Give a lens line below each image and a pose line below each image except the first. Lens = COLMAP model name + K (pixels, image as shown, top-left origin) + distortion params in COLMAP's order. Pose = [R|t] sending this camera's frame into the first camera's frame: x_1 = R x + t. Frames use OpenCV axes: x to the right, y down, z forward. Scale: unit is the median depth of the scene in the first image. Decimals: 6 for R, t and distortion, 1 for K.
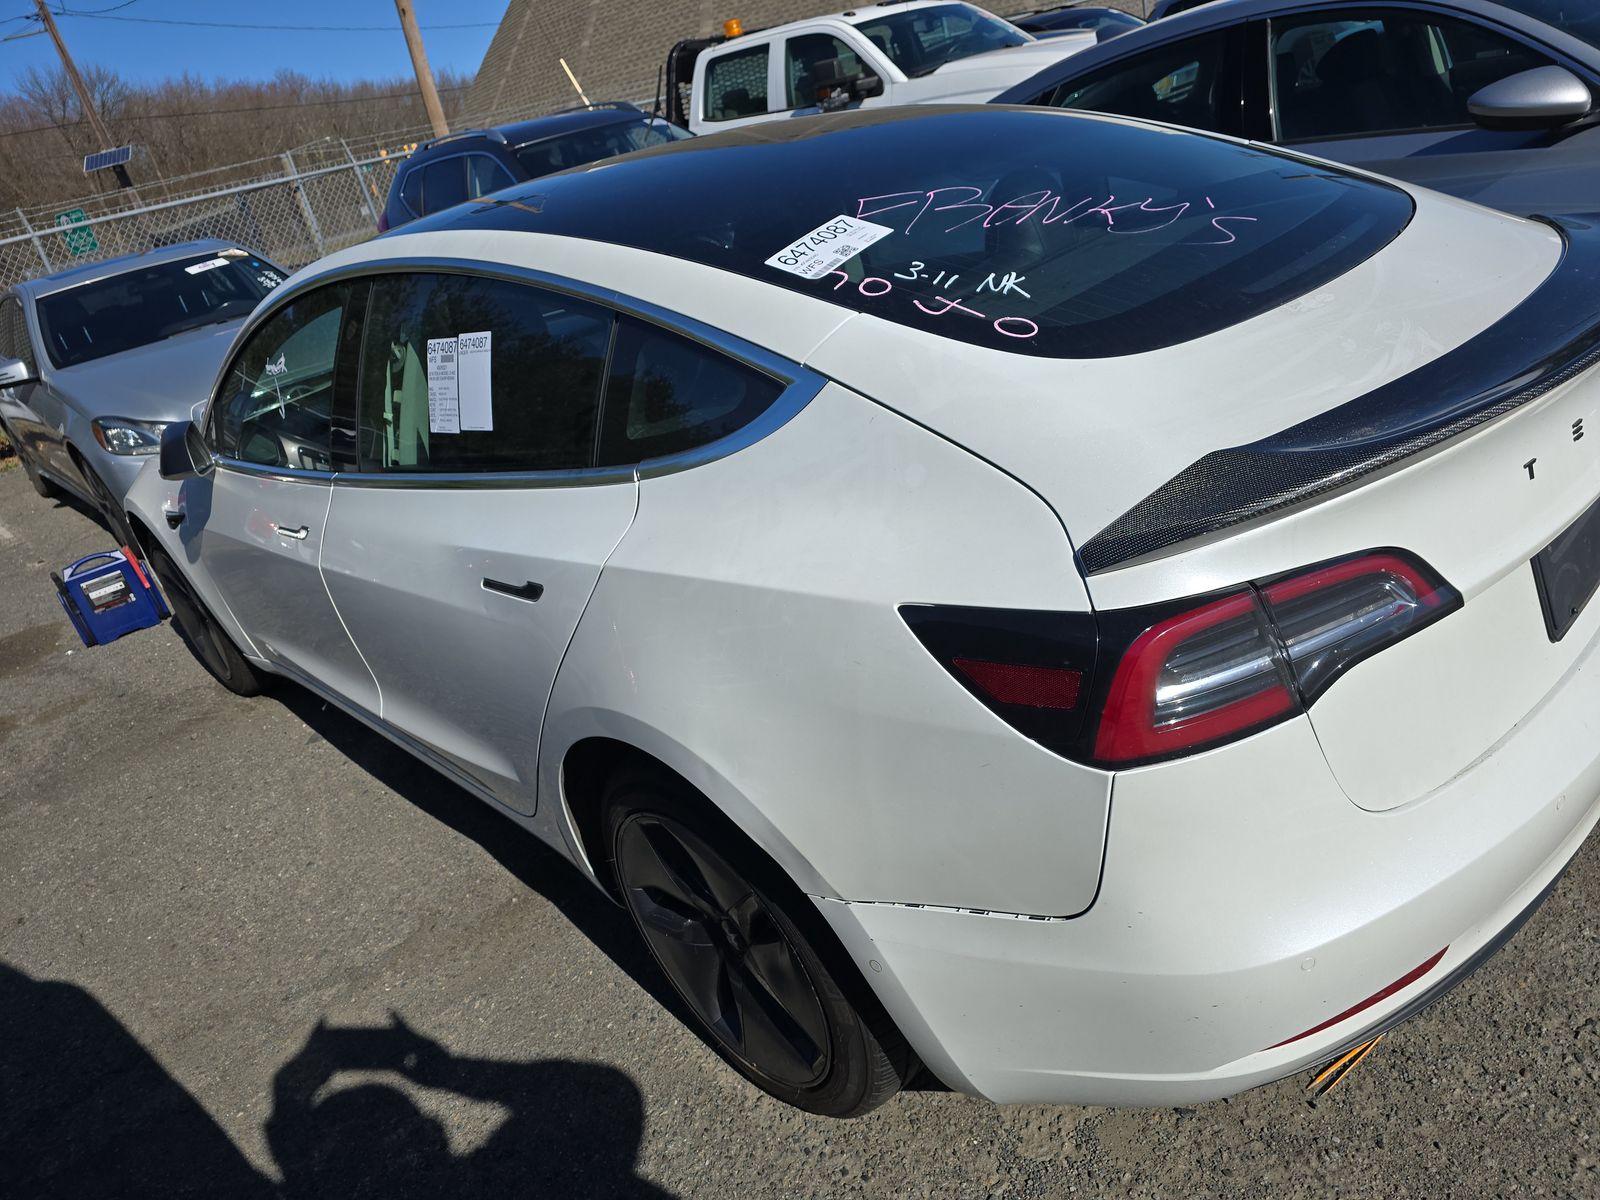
lens RADIAL K [[1061.3, 0, 800.0], [0, 1061.3, 600.0], [0, 0, 1]] dist [0.035914, -0.035674]
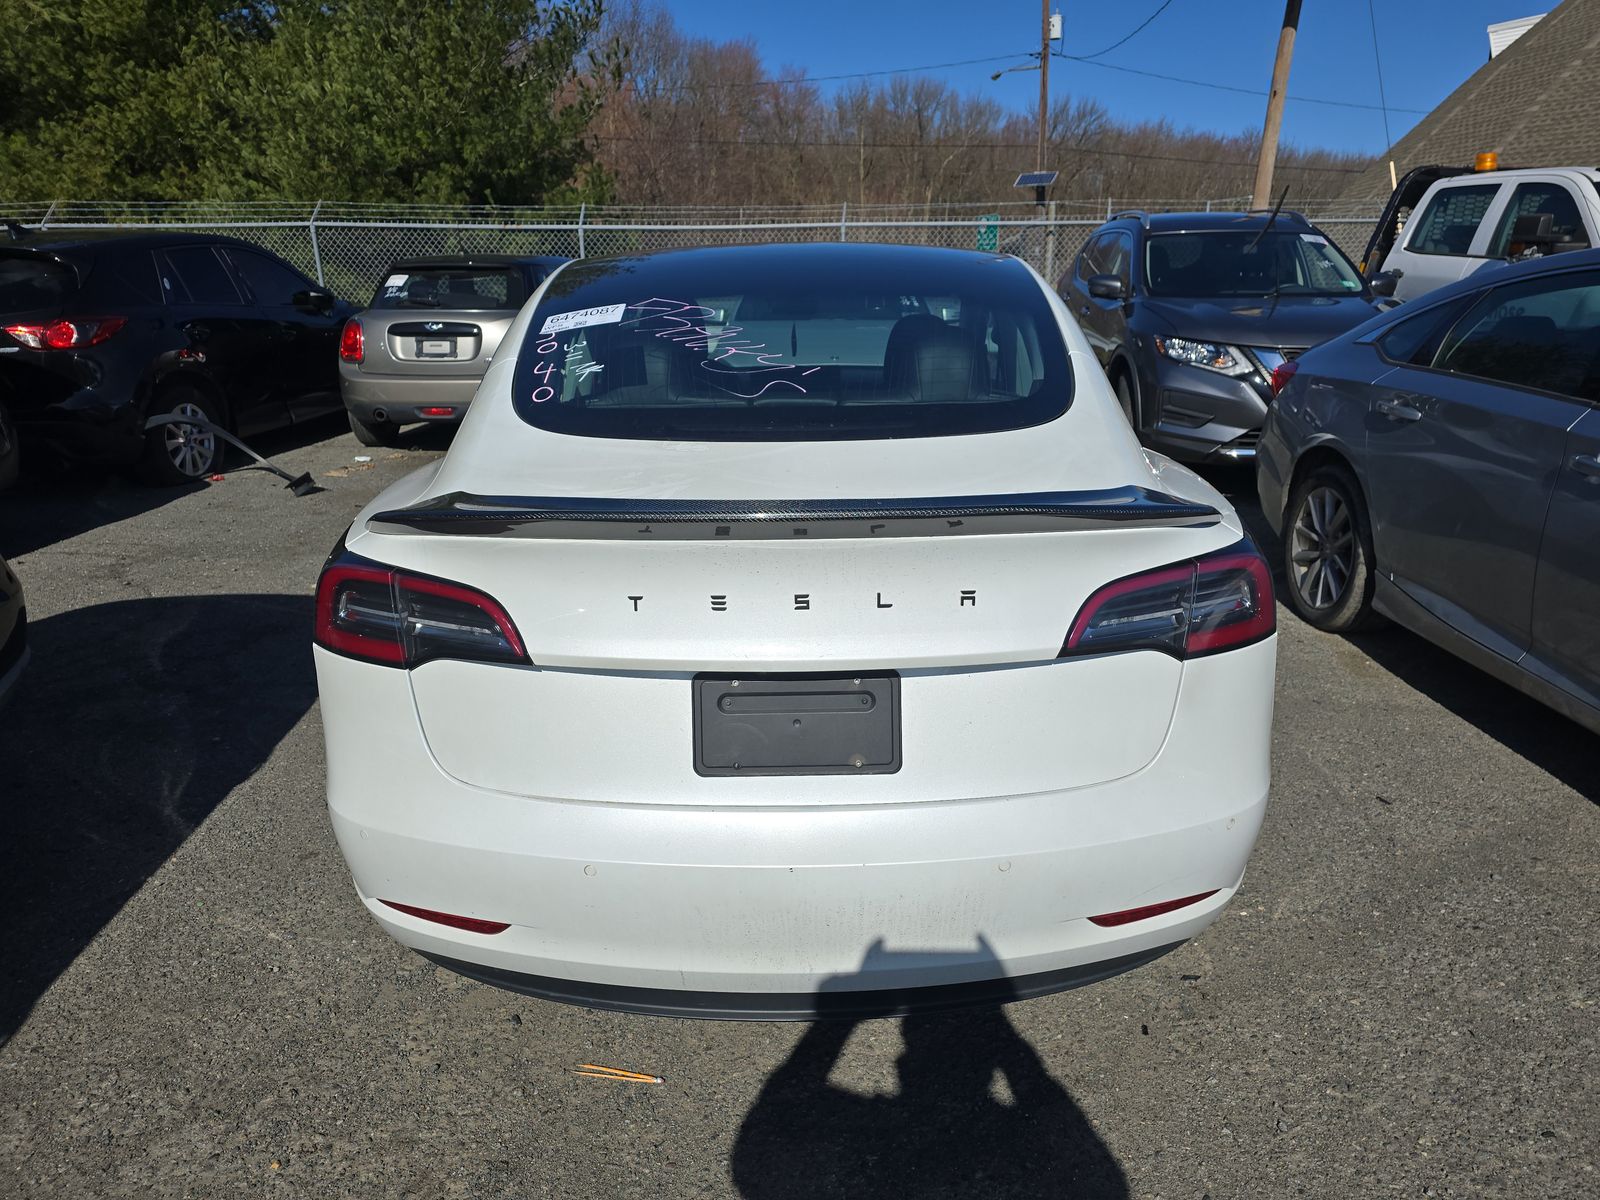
lens RADIAL K [[1061.3, 0, 800.0], [0, 1061.3, 600.0], [0, 0, 1]] dist [0.035914, -0.035674]
pose [[0.699612, 0.406298, -0.587763, 0.213460], [-0.433272, 0.895336, 0.103189, -0.046485], [0.568171, 0.182469, 0.802425, 0.014391]]
